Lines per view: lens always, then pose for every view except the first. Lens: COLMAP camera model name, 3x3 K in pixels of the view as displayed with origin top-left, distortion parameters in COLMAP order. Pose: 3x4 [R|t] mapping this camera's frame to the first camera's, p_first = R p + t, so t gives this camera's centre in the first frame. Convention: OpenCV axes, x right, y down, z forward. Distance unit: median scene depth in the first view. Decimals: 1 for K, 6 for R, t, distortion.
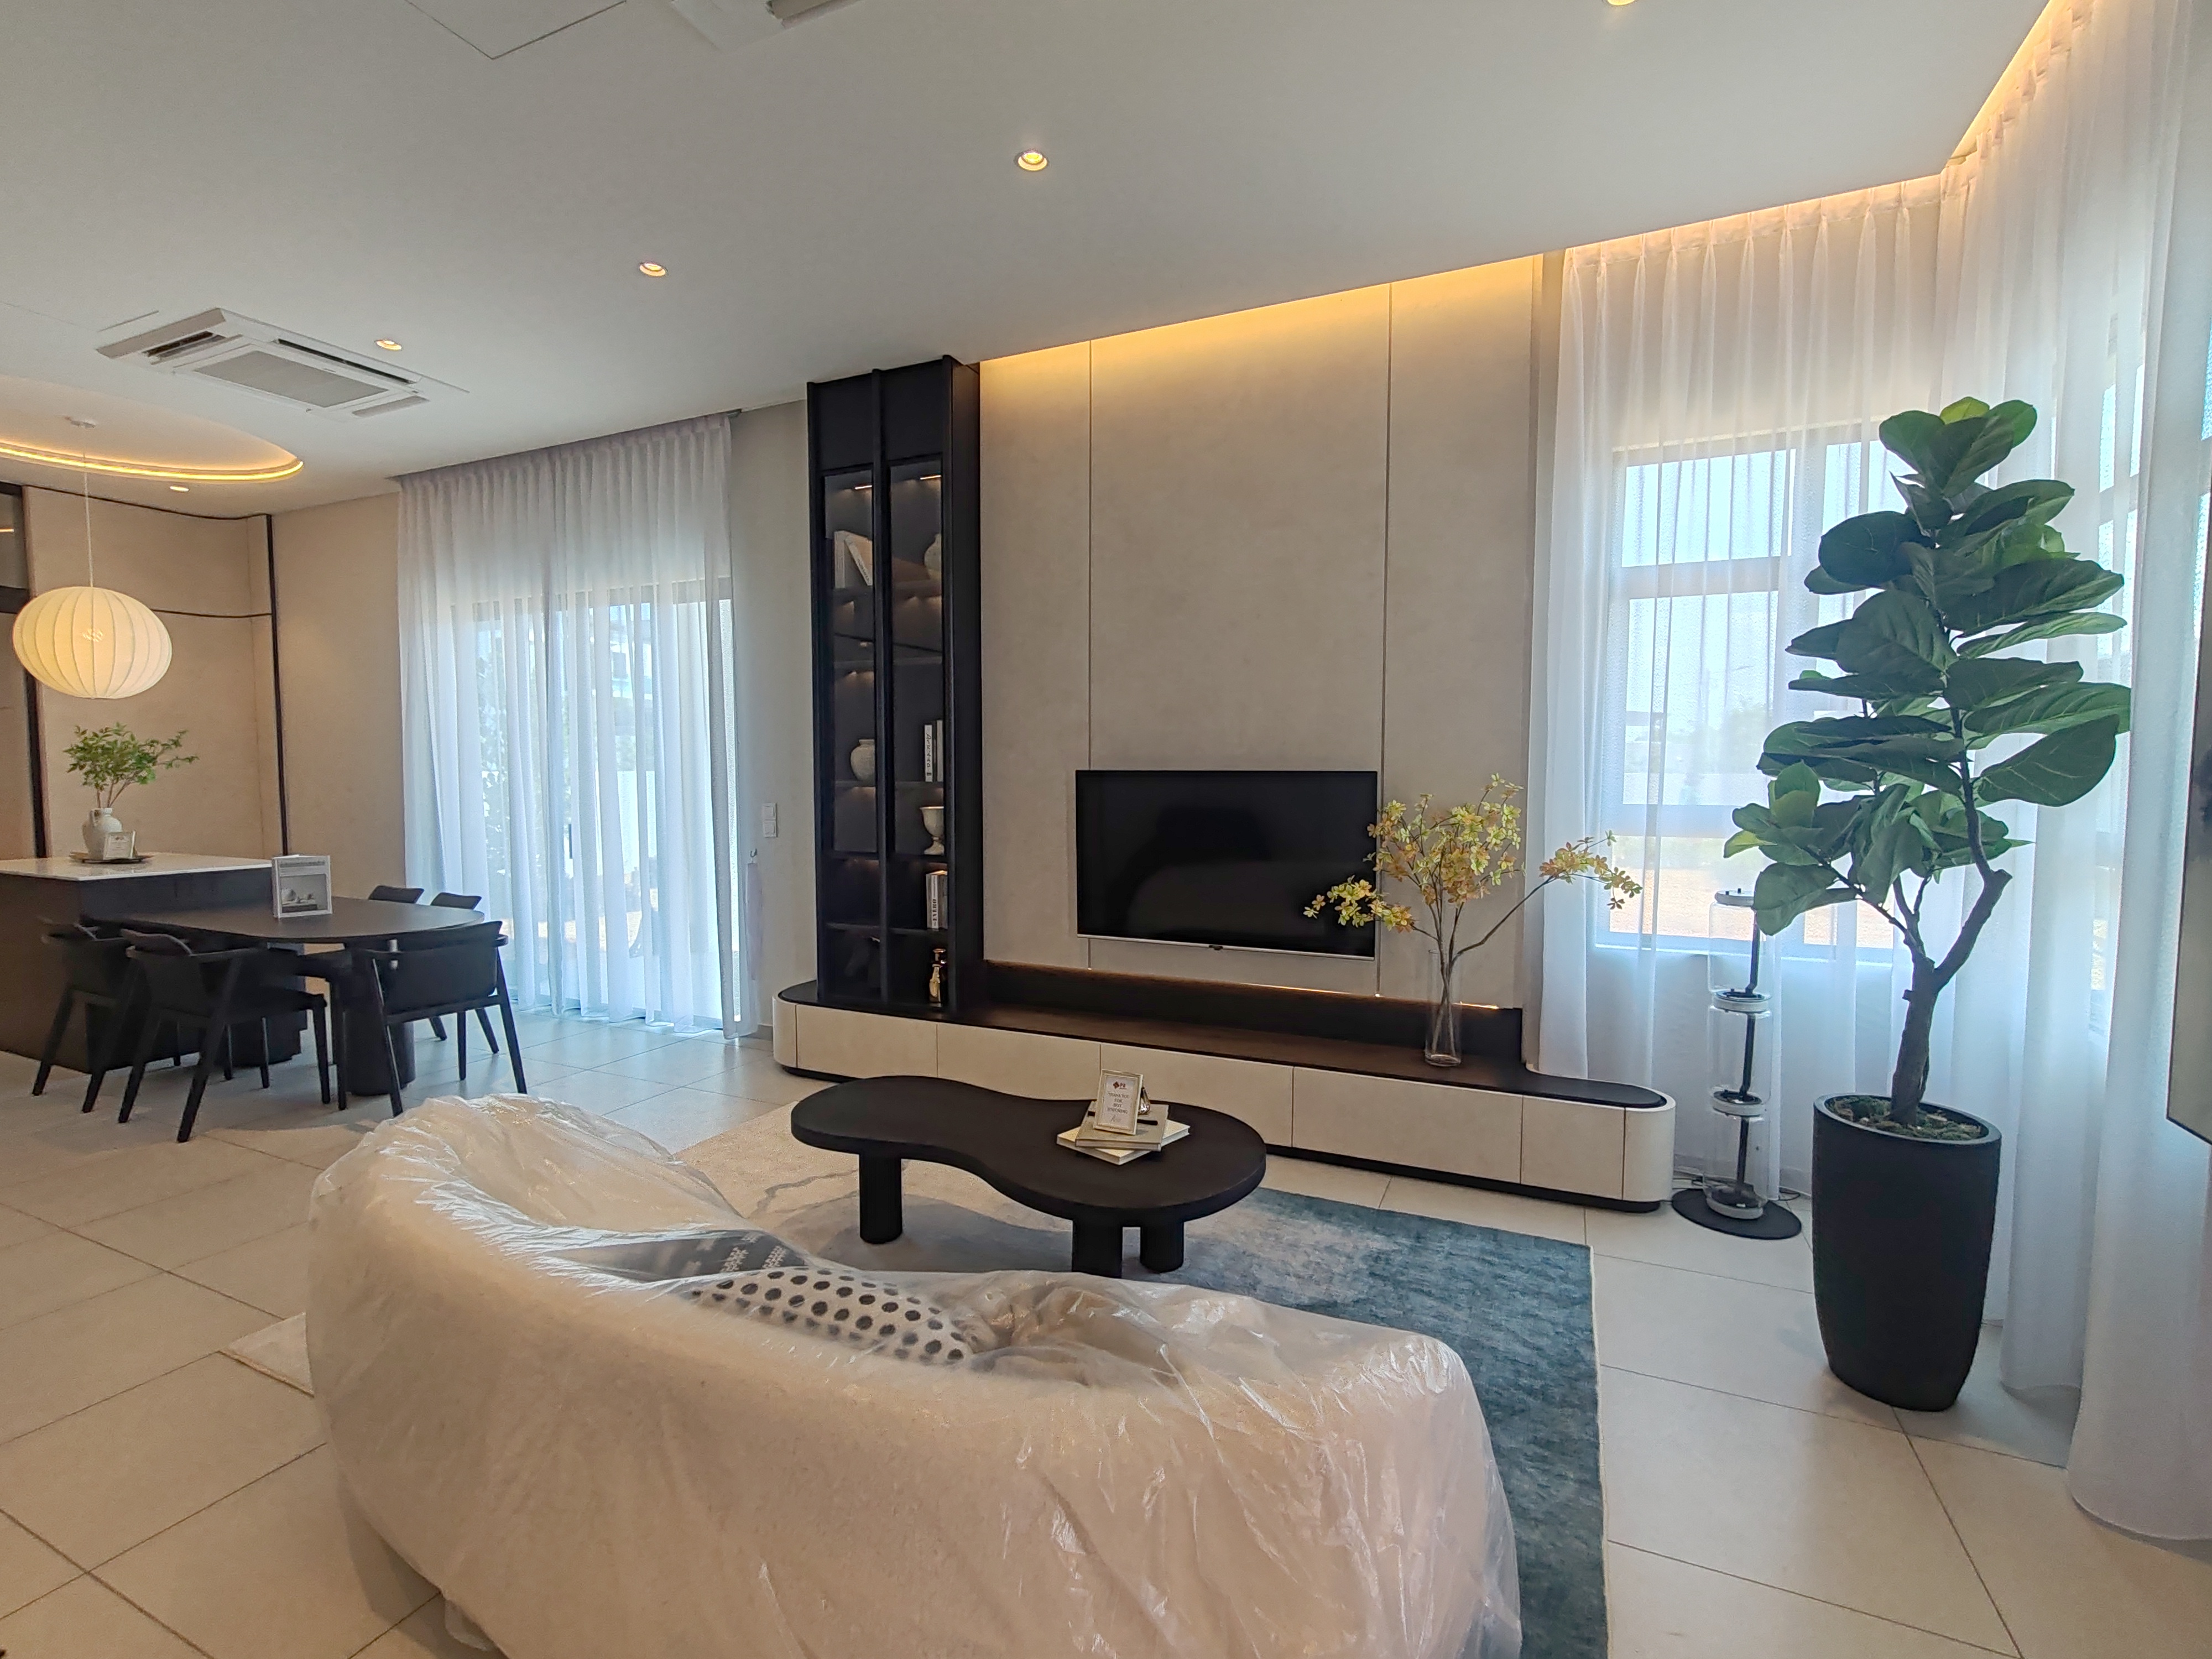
lens RADIAL K [[1039.0, 0, 1106.0], [0, 1039.0, 829.5], [0, 0, 1]] dist [0.002186, 0.000131]
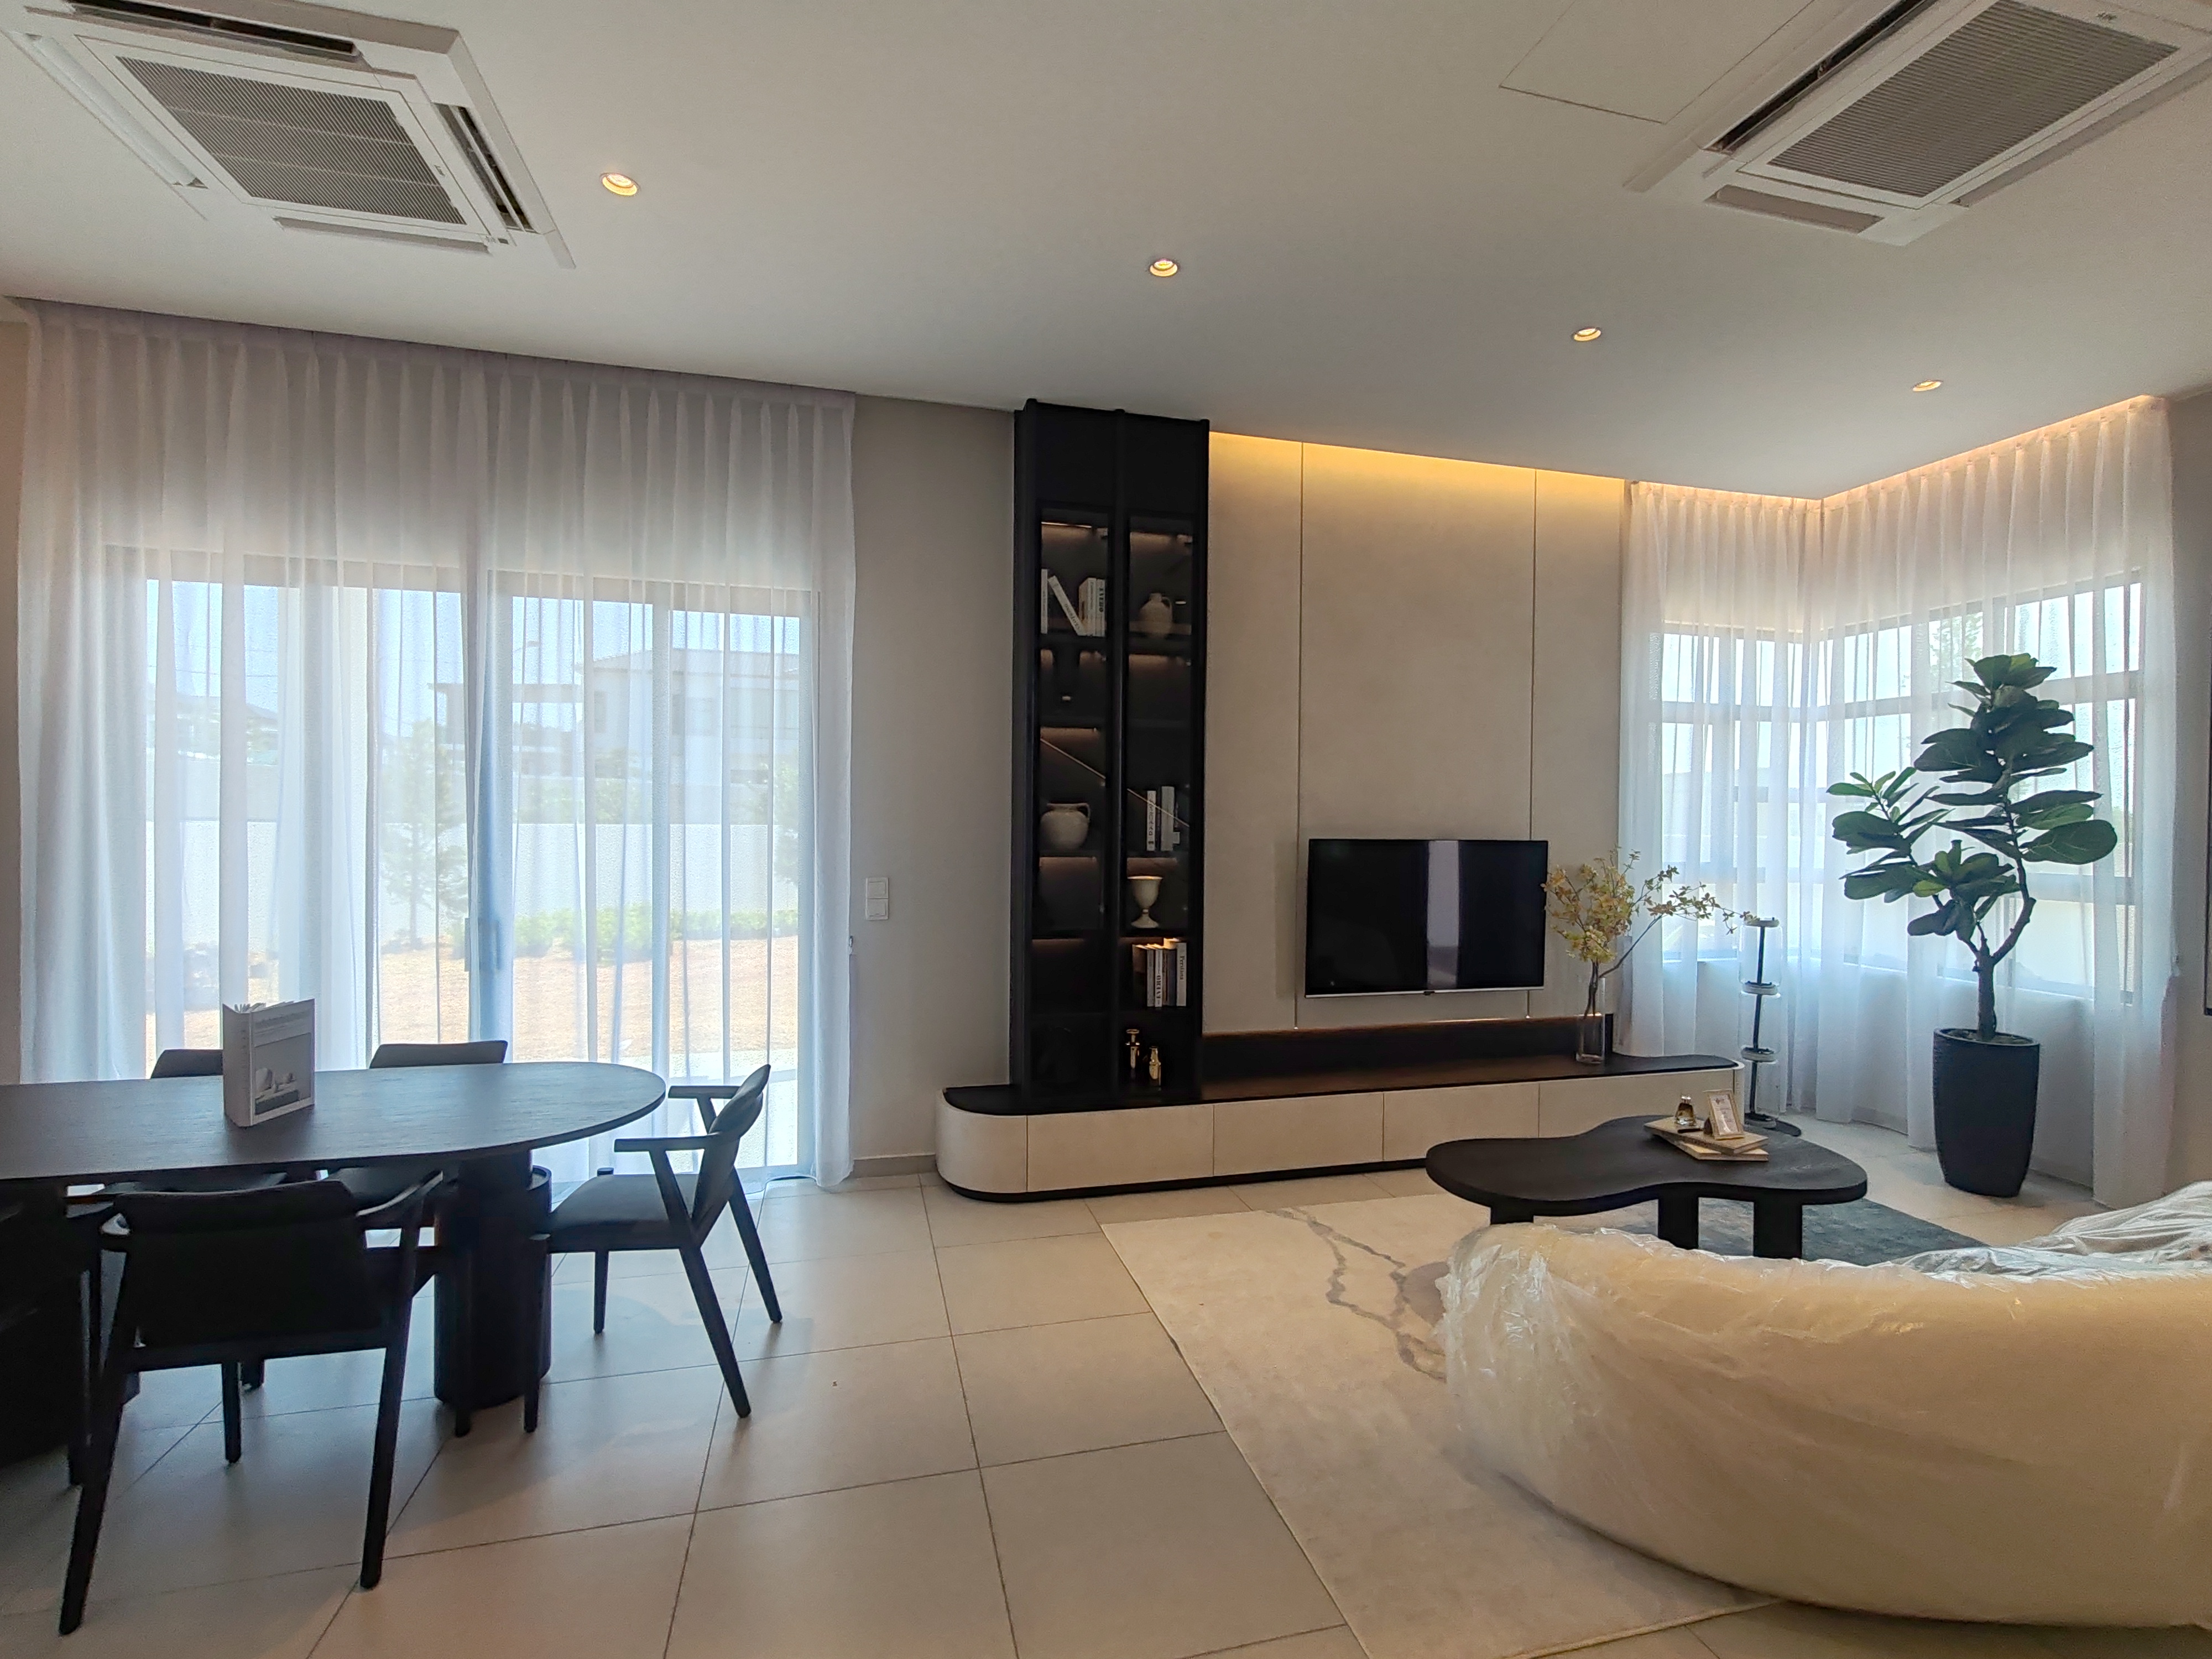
lens RADIAL K [[993.7, 0, 1106.0], [0, 993.7, 829.5], [0, 0, 1]] dist [-0.001549, -0.000708]
pose [[0.765699, 0.003162, 0.643191, -0.817587], [0.029439, 0.998768, -0.039957, -0.031828], [-0.642525, 0.049530, 0.764662, 0.353504]]
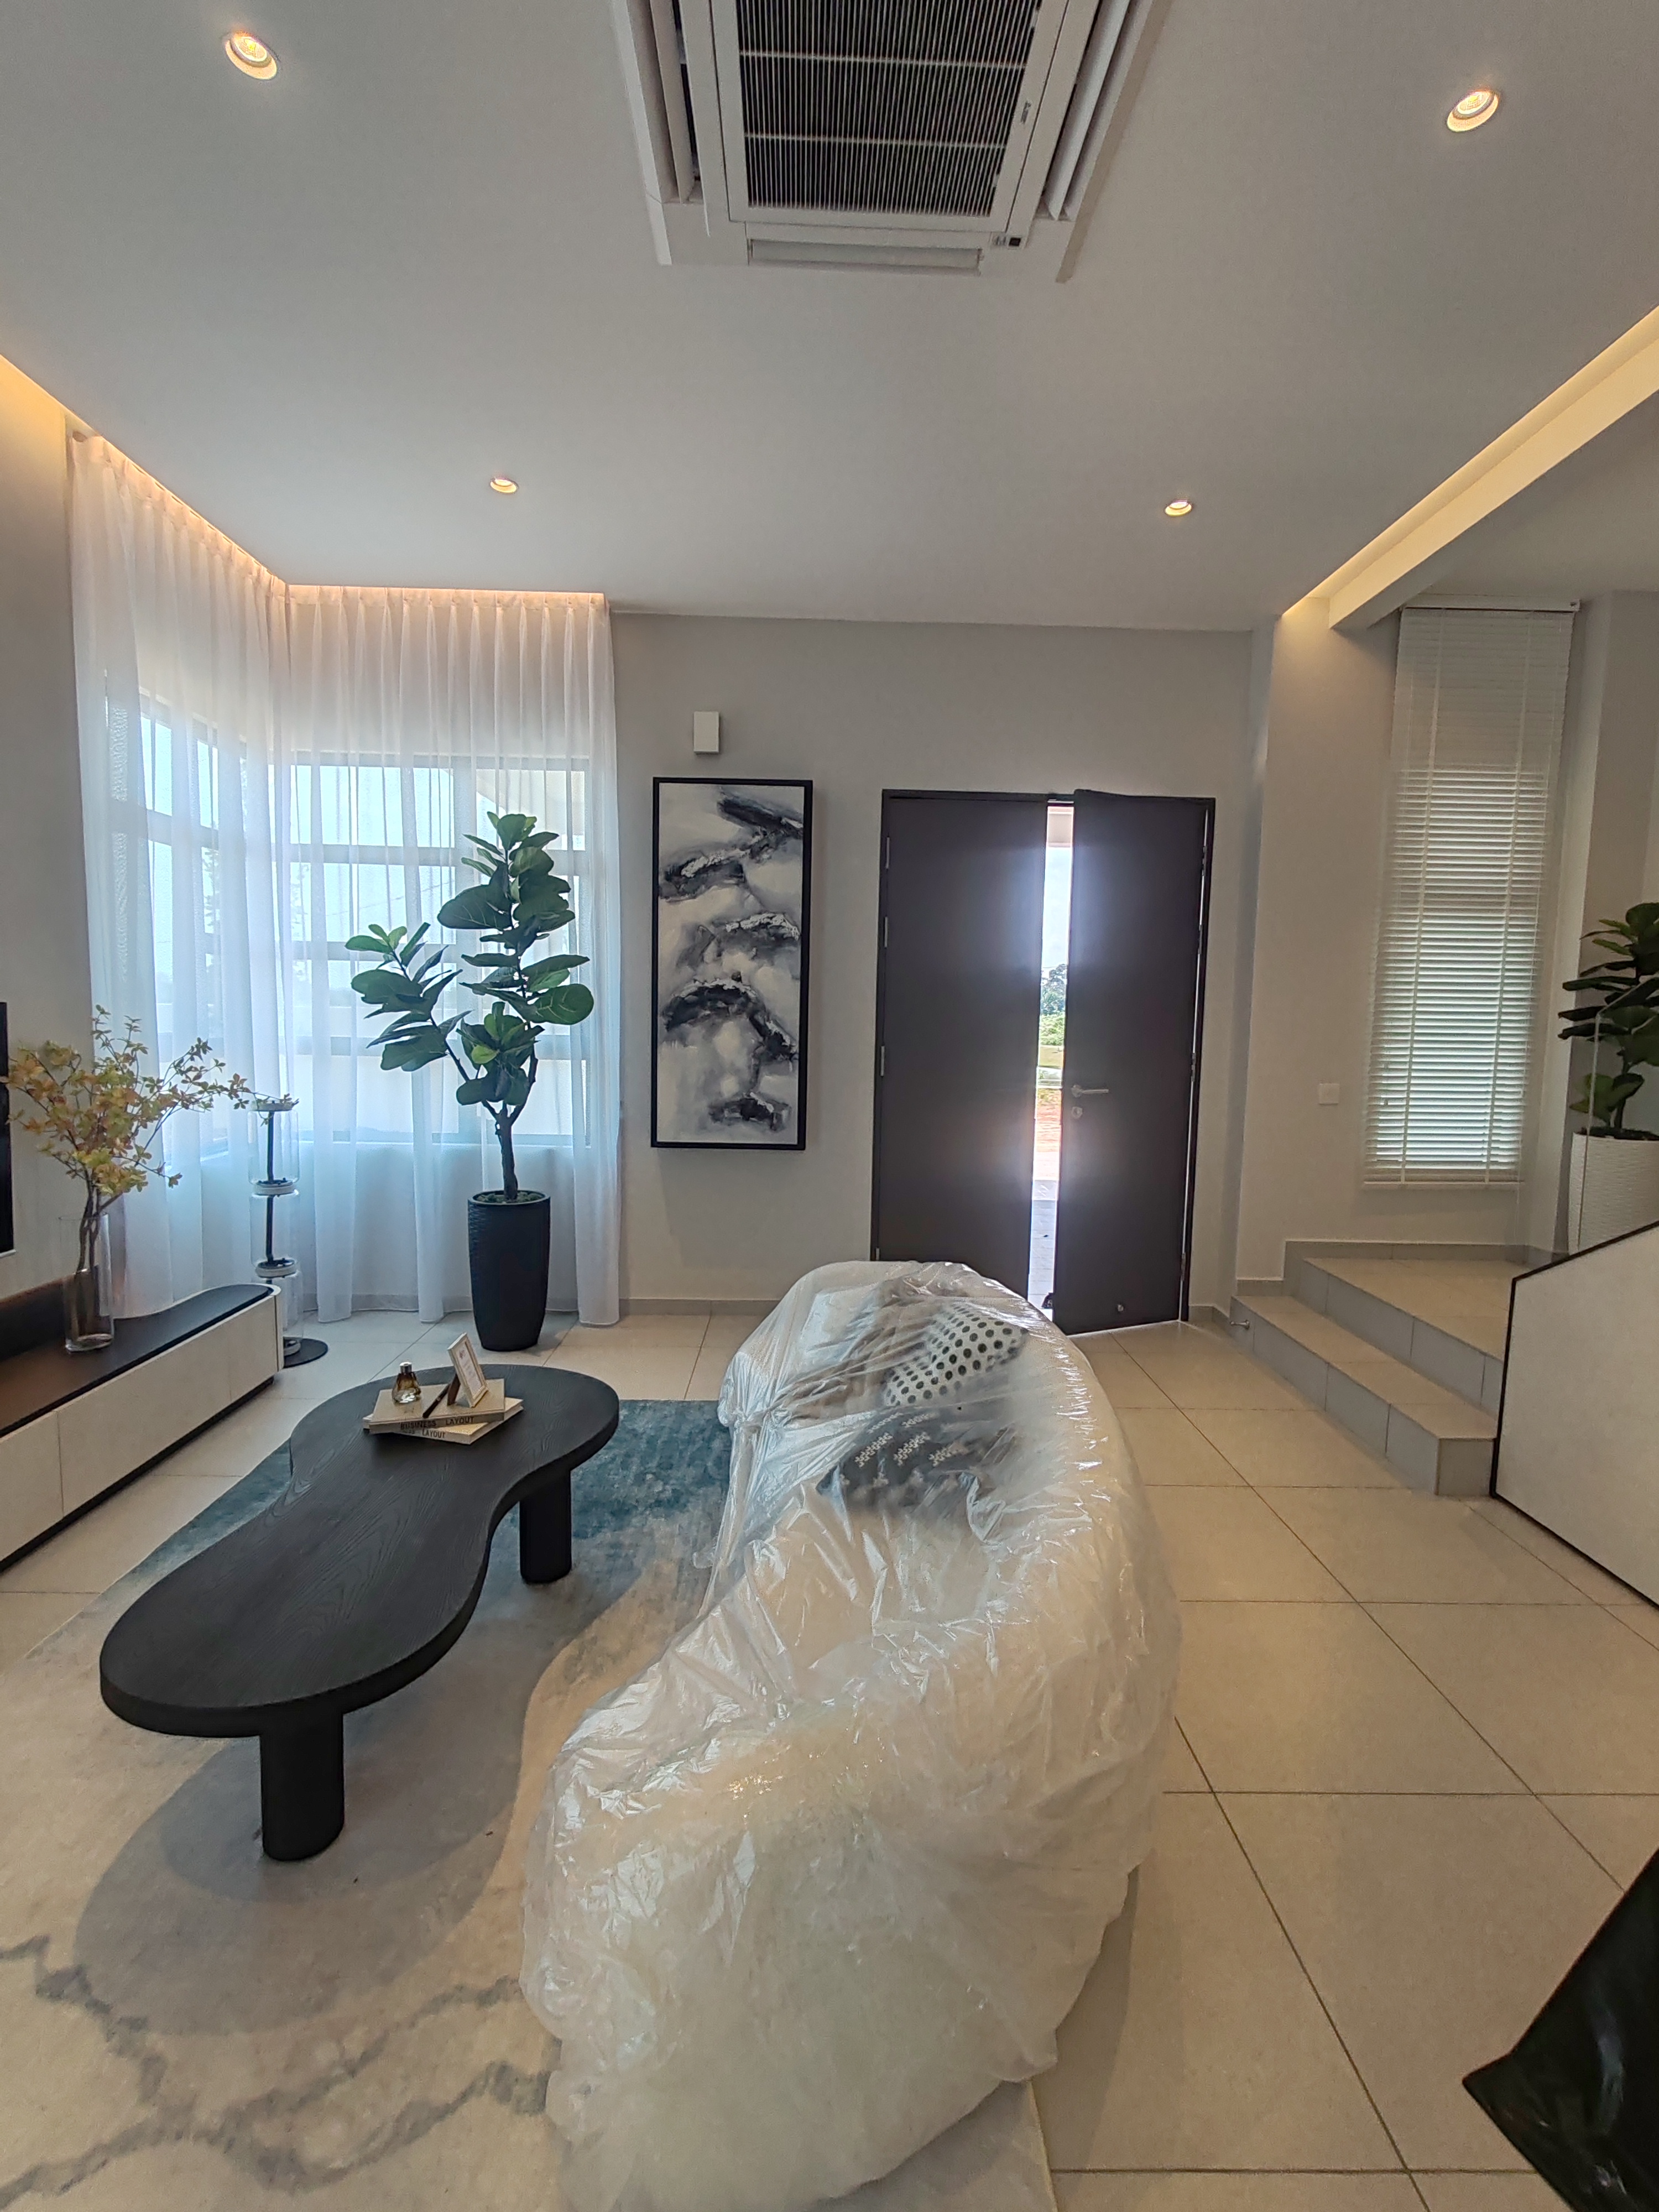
lens RADIAL K [[993.7, 0, 829.5], [0, 993.7, 1106.0], [0, 0, 1]] dist [-0.001549, -0.000708]
pose [[-0.444810, -0.092939, 0.890790, -0.558743], [0.038204, 0.991727, 0.122547, -0.041194], [-0.894810, 0.088542, -0.437579, 0.678972]]
